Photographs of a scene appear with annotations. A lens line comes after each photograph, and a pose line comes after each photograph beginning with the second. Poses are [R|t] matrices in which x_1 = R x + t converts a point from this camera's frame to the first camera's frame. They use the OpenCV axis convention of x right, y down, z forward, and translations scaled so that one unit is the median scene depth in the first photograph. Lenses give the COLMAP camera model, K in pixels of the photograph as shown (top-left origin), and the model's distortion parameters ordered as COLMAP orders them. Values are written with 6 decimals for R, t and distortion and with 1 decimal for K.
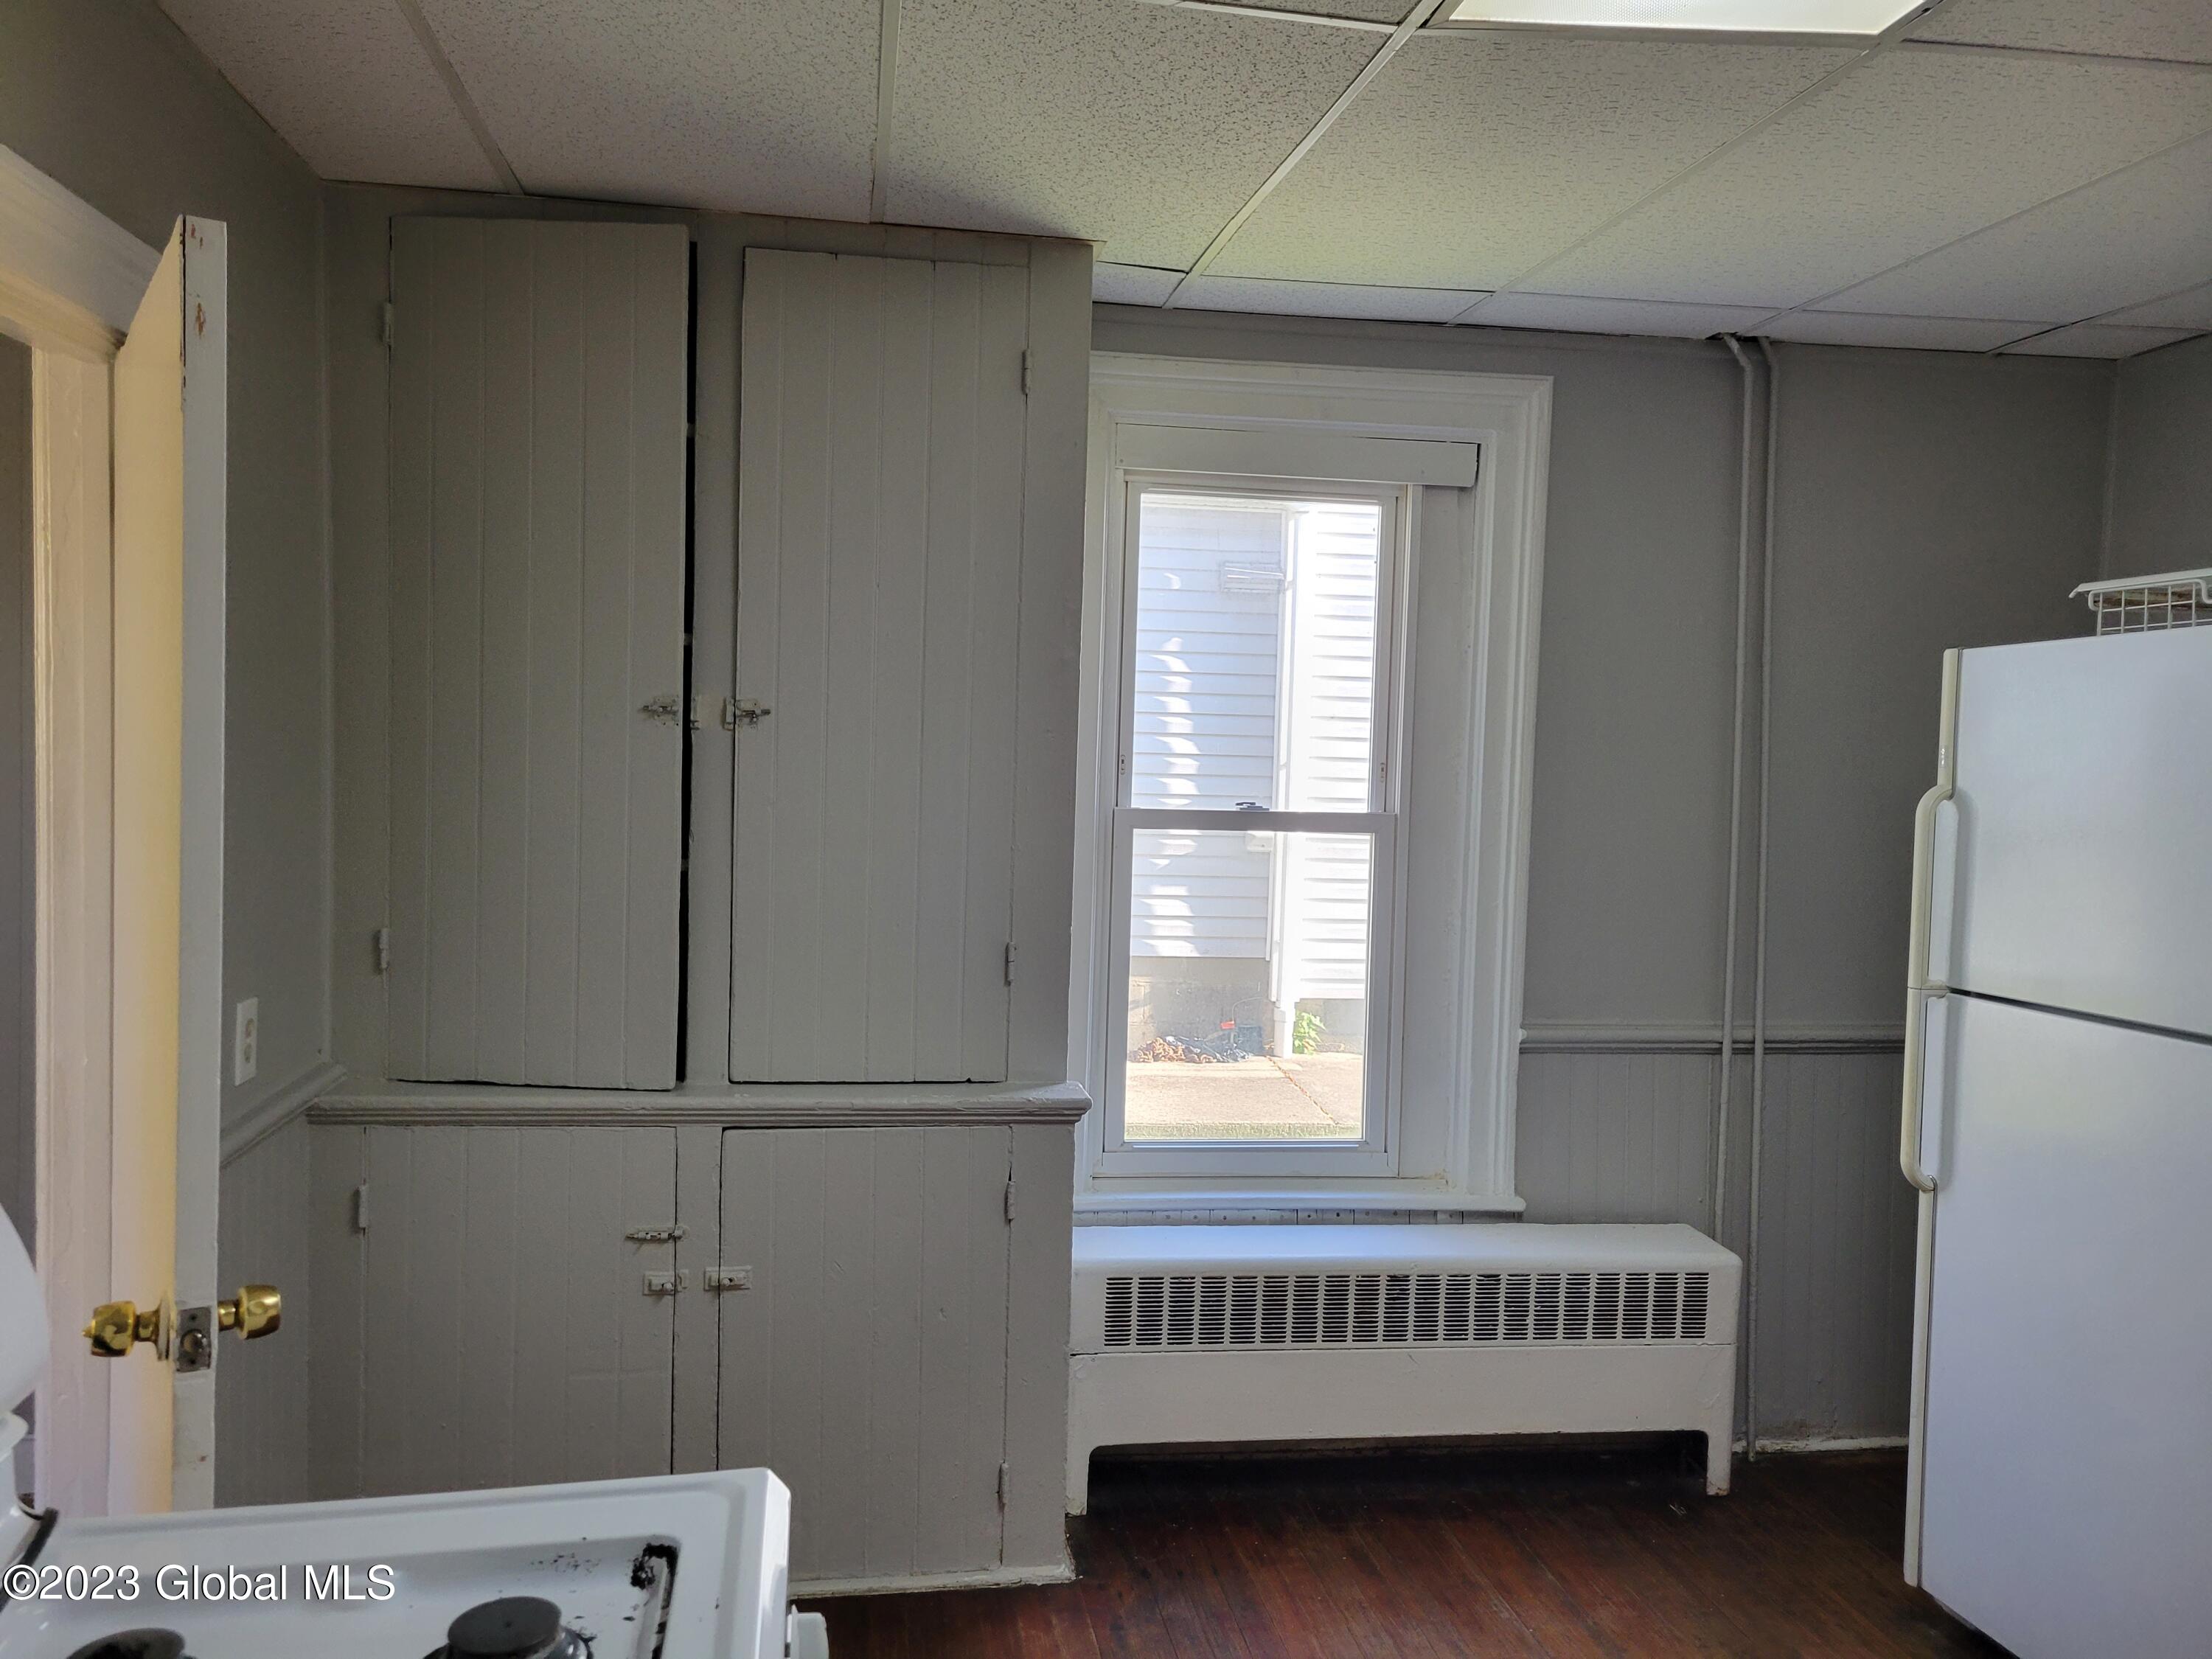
lens RADIAL K [[1669.3, 0, 1100.9], [0, 1669.3, 834.2], [0, 0, 1]] dist [0.051266, -0.029073]
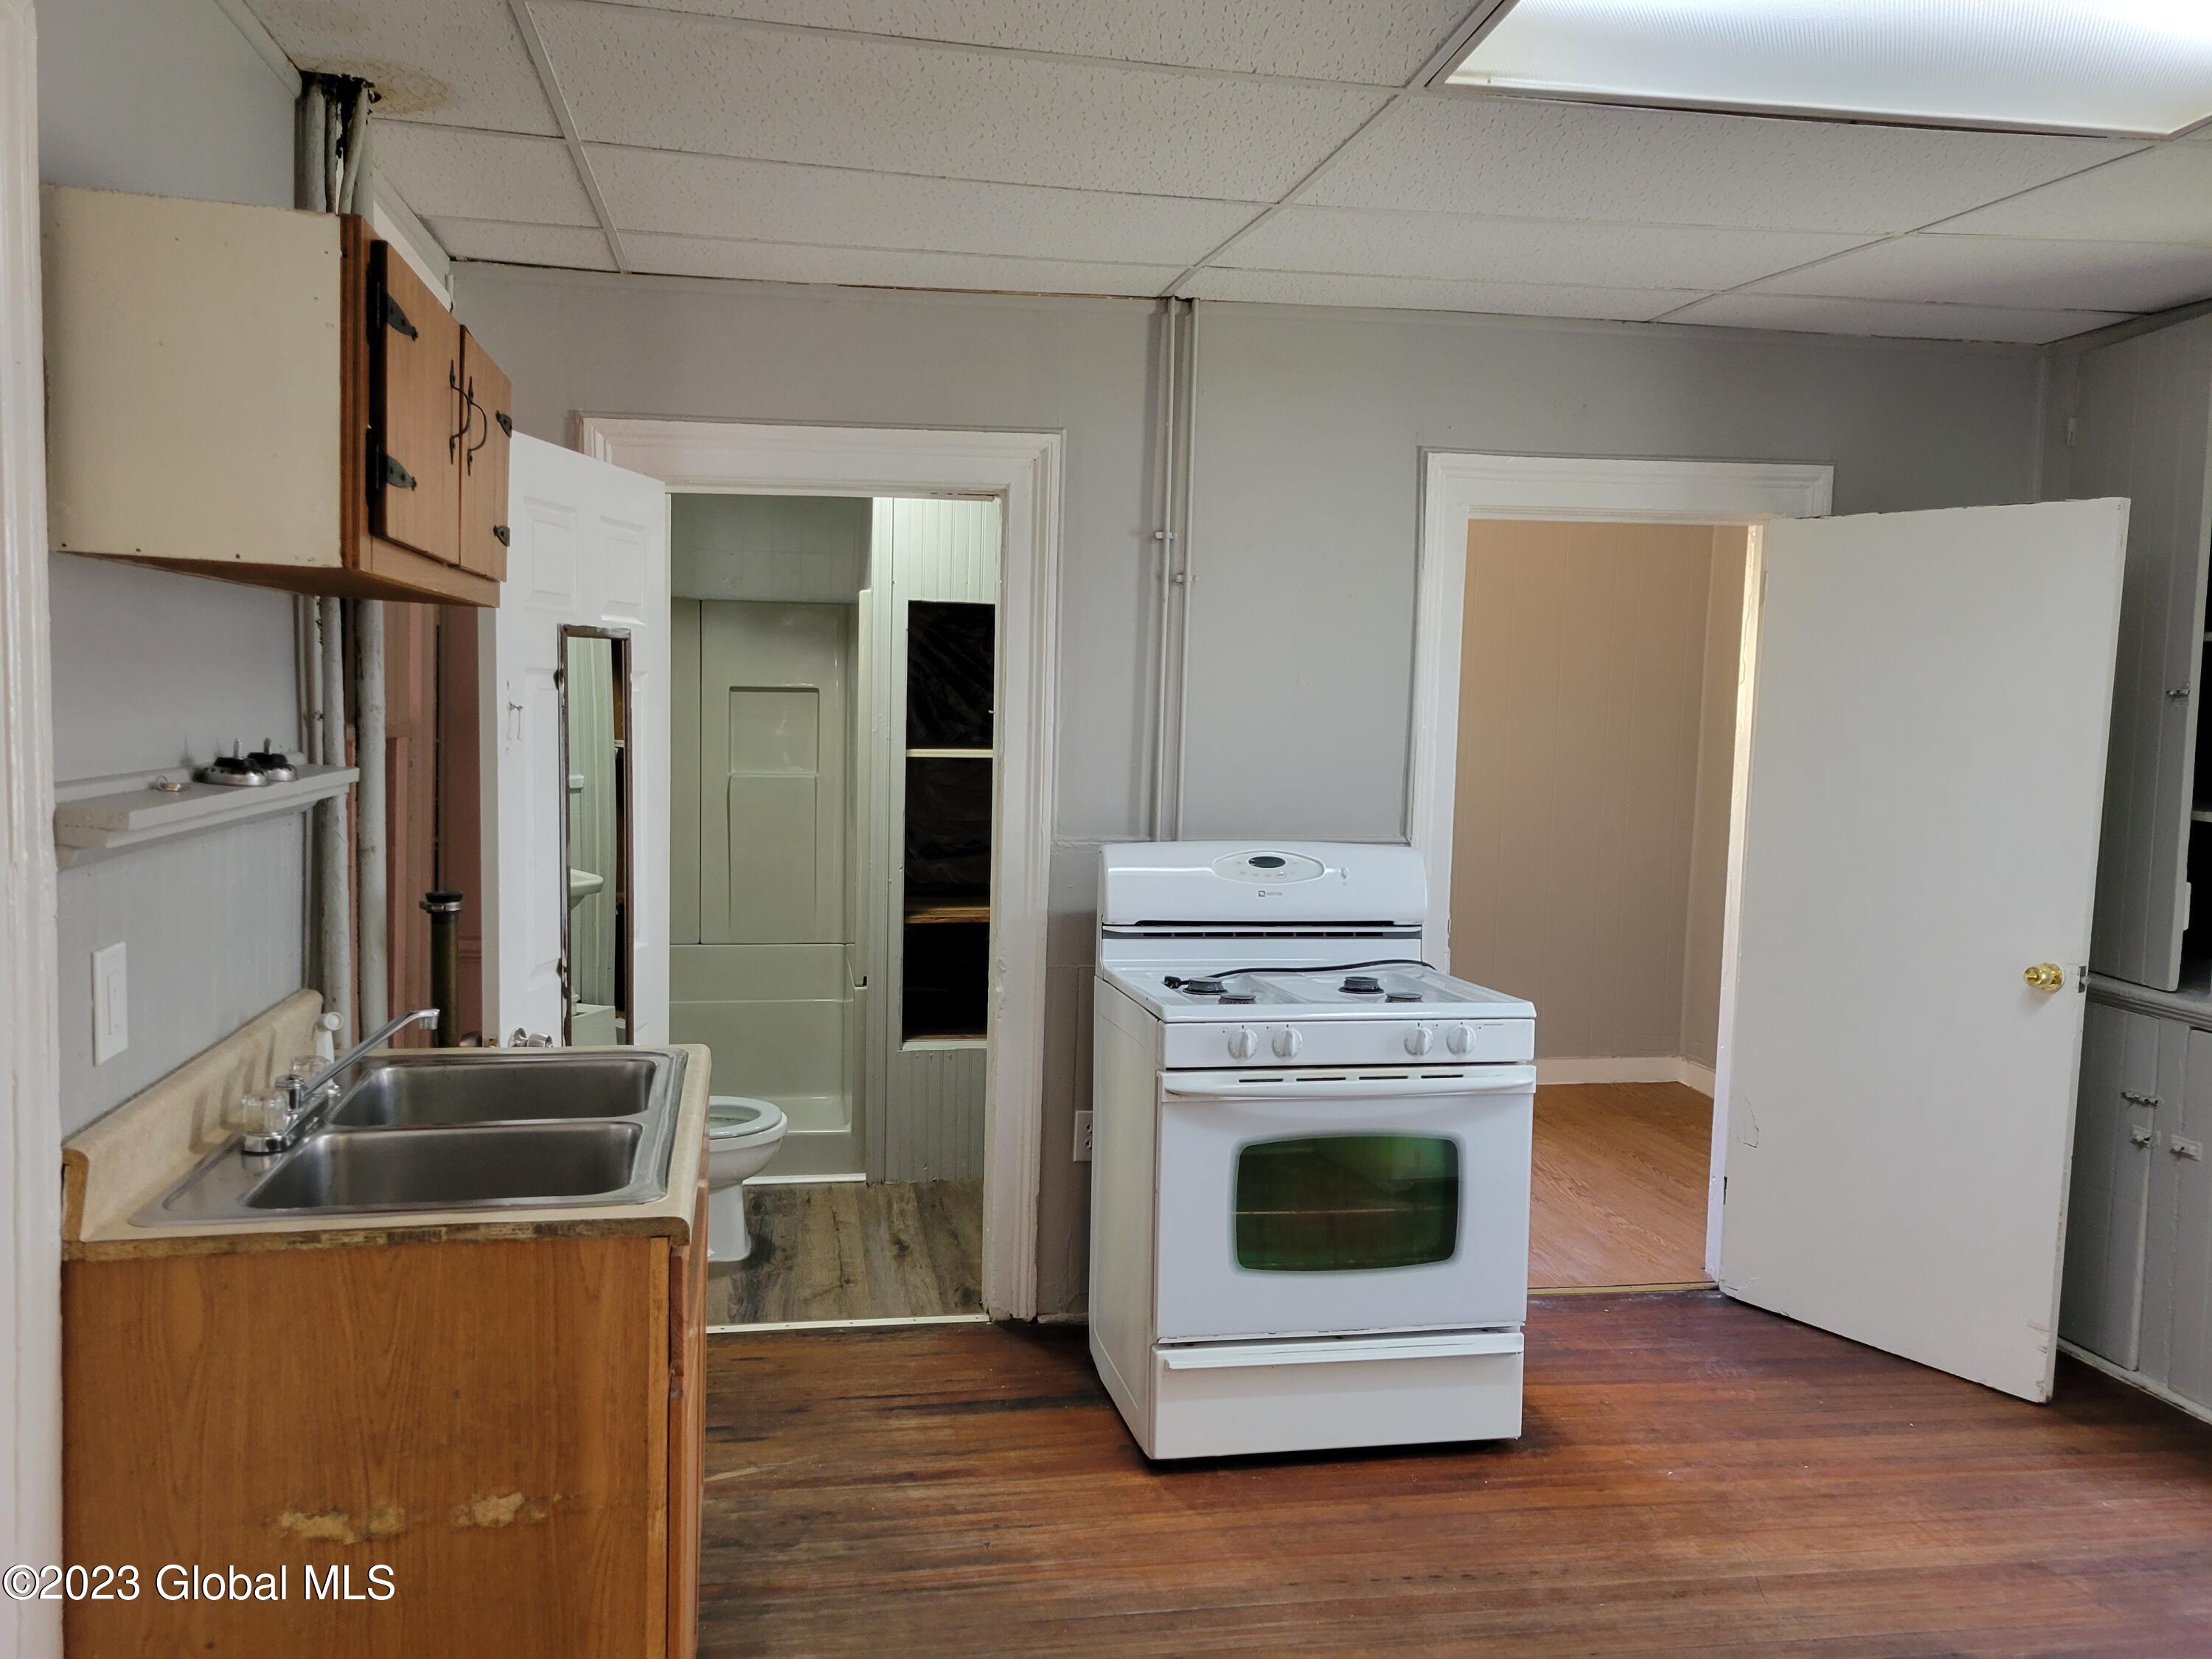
lens RADIAL K [[1669.3, 0, 1098.1], [0, 1669.3, 838.5], [0, 0, 1]] dist [0.051266, -0.029073]
pose [[0.059282, 0.057644, -0.996576, 0.842032], [-0.074769, 0.995783, 0.053151, 0.025194], [0.995437, 0.071362, 0.063342, 0.086633]]
